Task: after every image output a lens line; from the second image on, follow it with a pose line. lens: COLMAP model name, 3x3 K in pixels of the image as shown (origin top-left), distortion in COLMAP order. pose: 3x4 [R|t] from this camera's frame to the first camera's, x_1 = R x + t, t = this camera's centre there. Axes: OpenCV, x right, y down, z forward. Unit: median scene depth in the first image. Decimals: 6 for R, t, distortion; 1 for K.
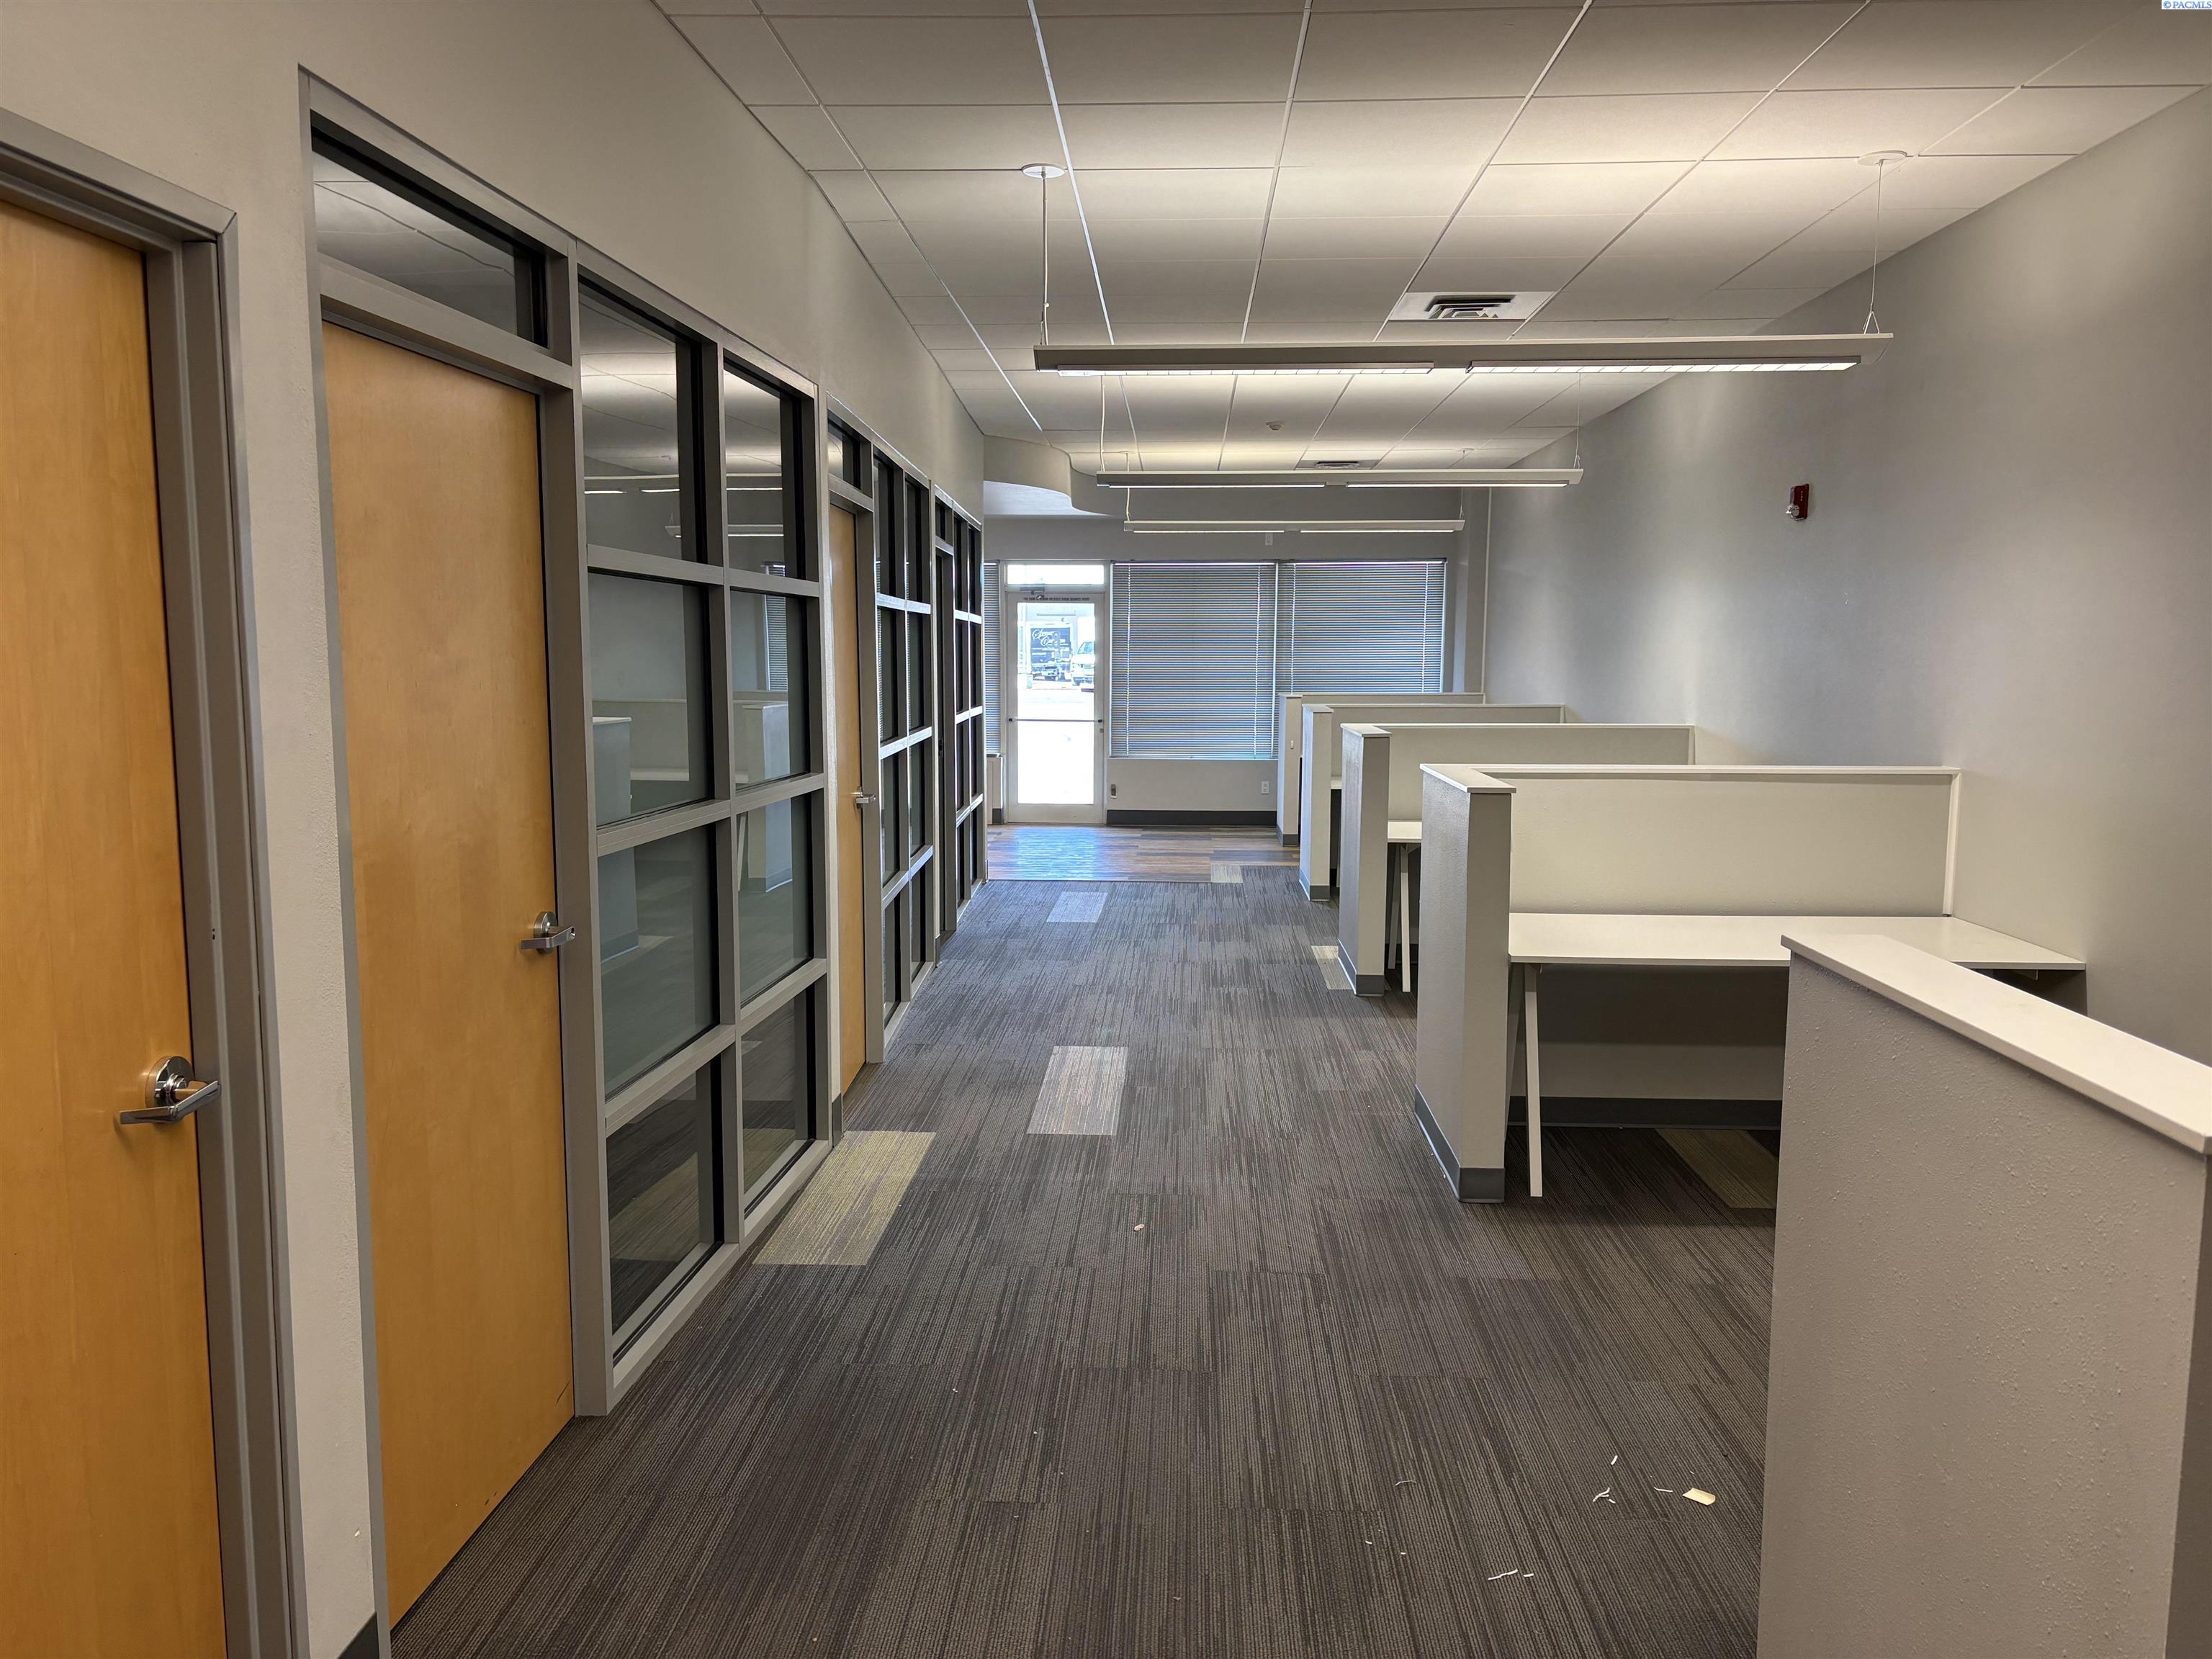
lens RADIAL K [[1679.8, 0, 1106.6], [0, 1679.8, 829.0], [0, 0, 1]] dist [0.059749, -0.047405]
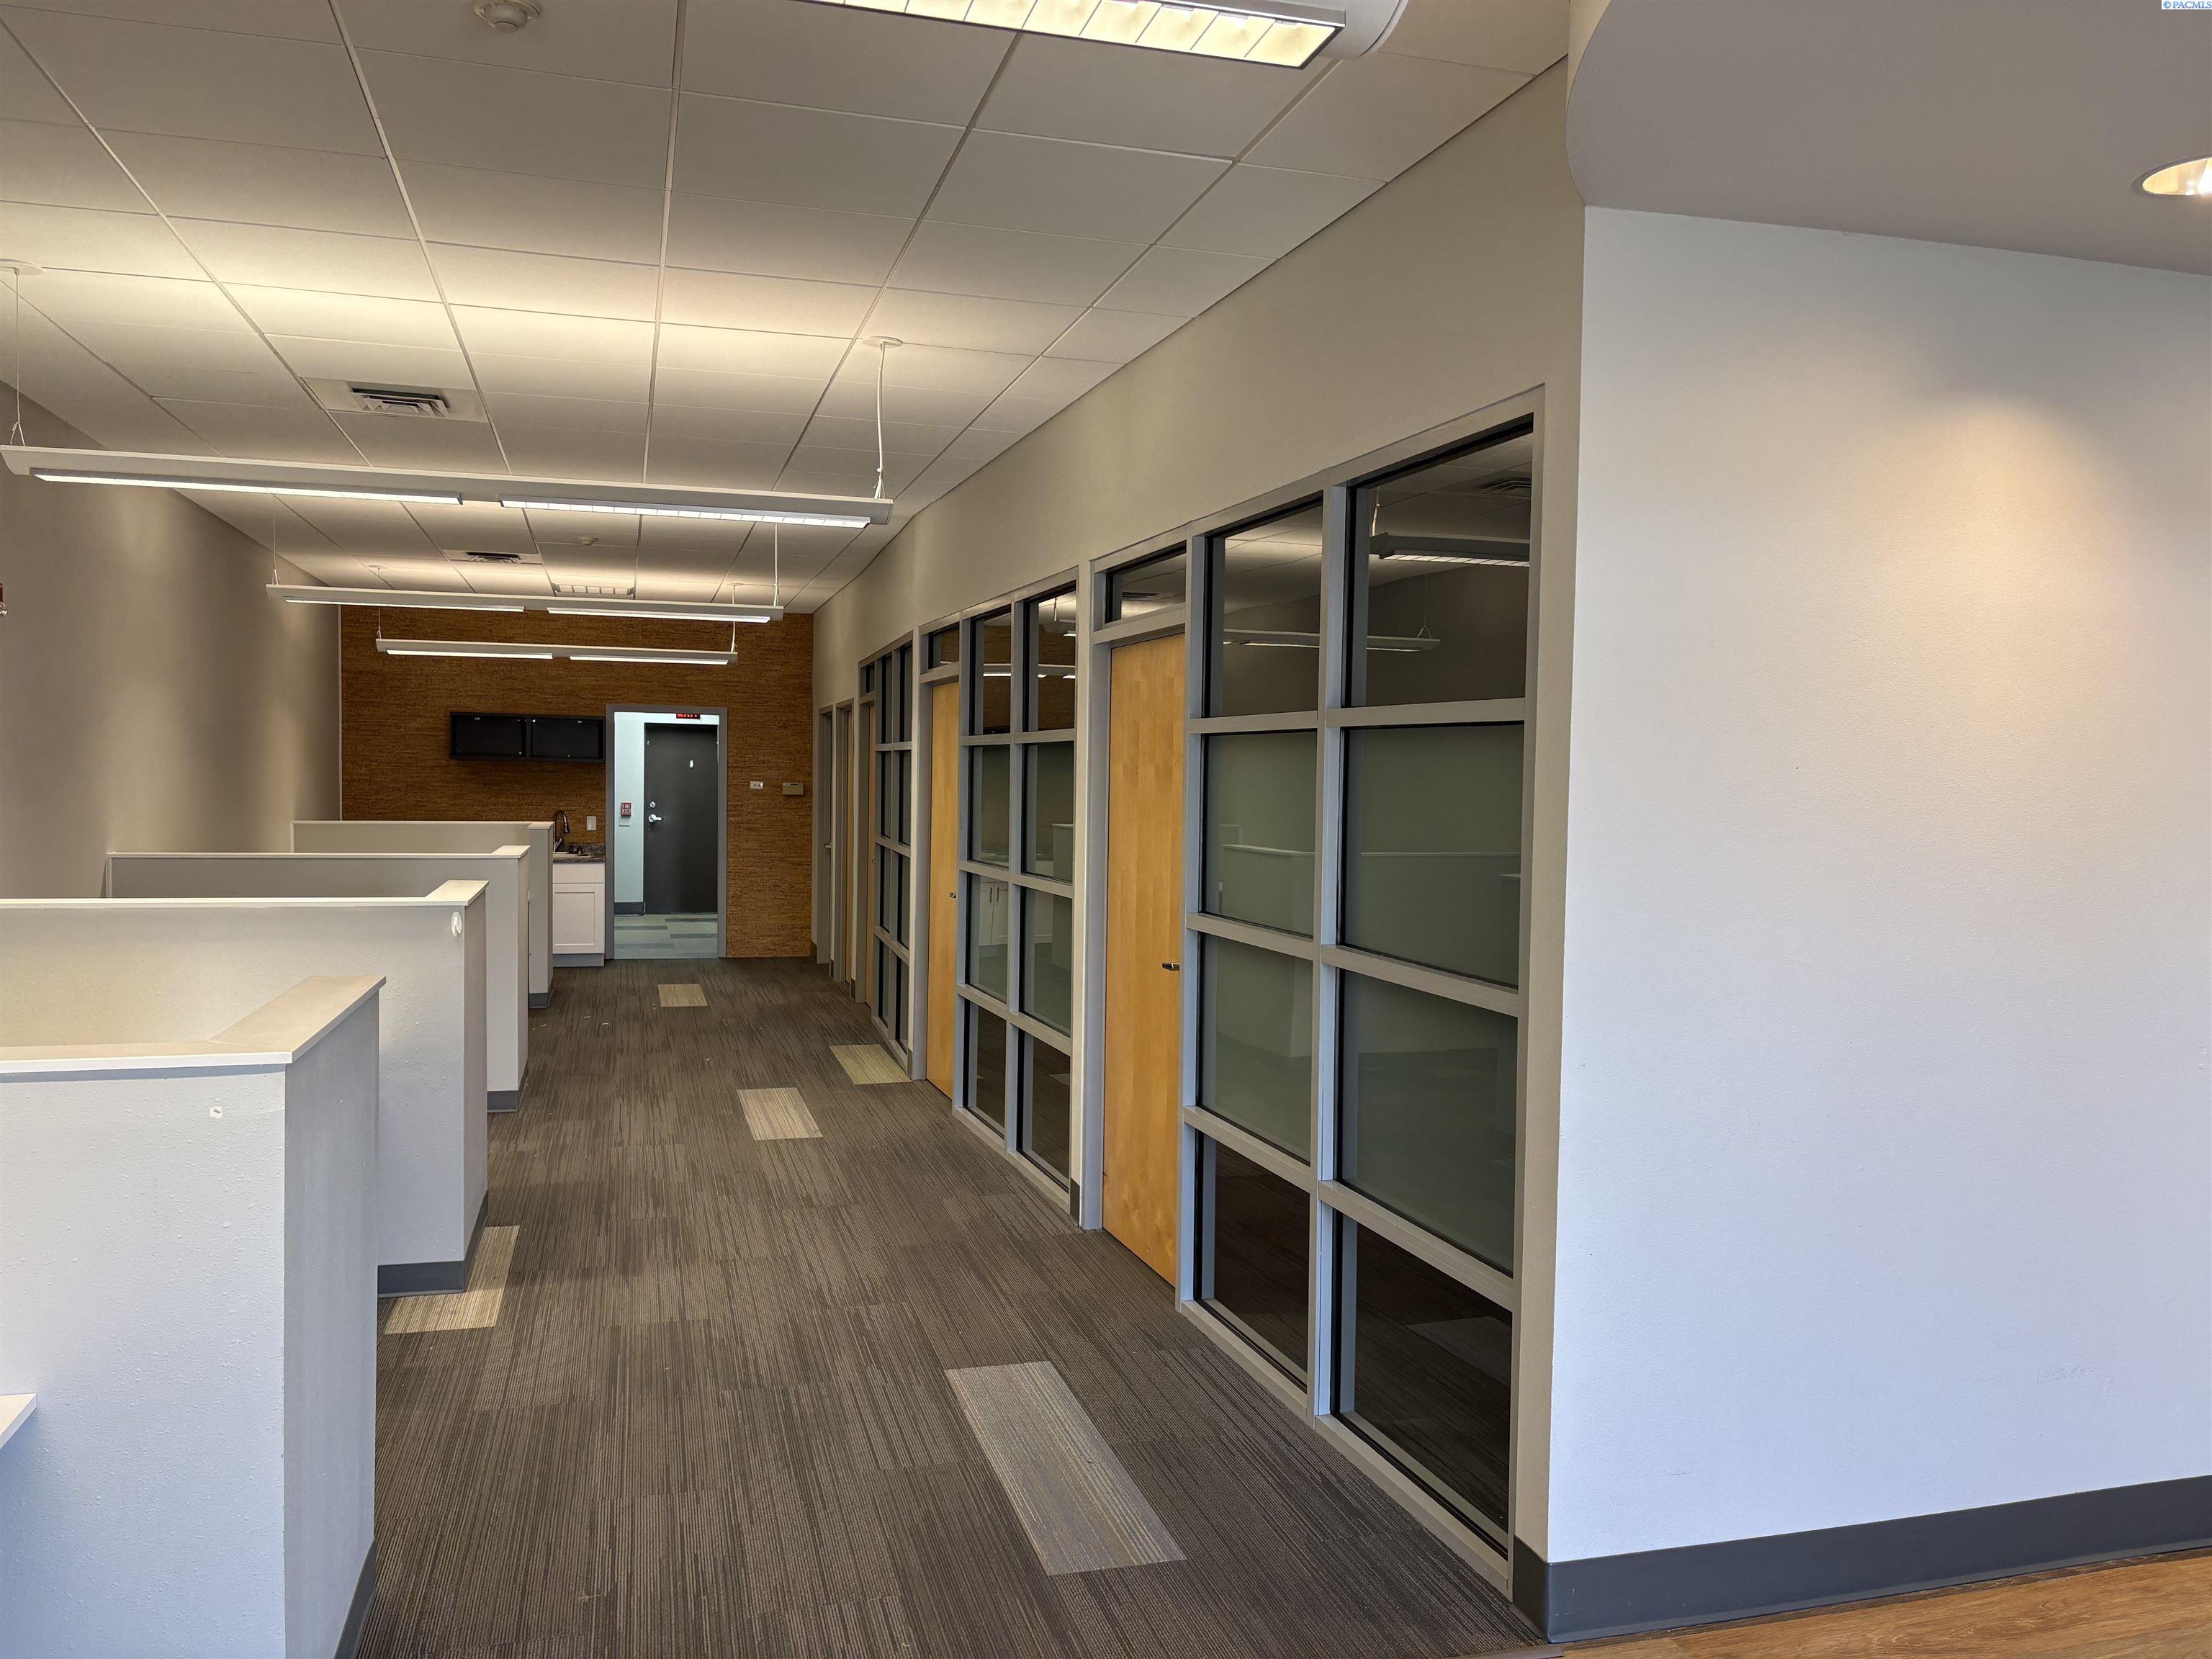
lens RADIAL K [[1679.8, 0, 1086.5], [0, 1679.8, 835.1], [0, 0, 1]] dist [0.059749, -0.047405]
pose [[-0.950674, -0.007718, -0.310096, 0.151260], [-0.053140, 0.988964, 0.138297, -0.232192], [0.305606, 0.147954, -0.940593, 2.107592]]
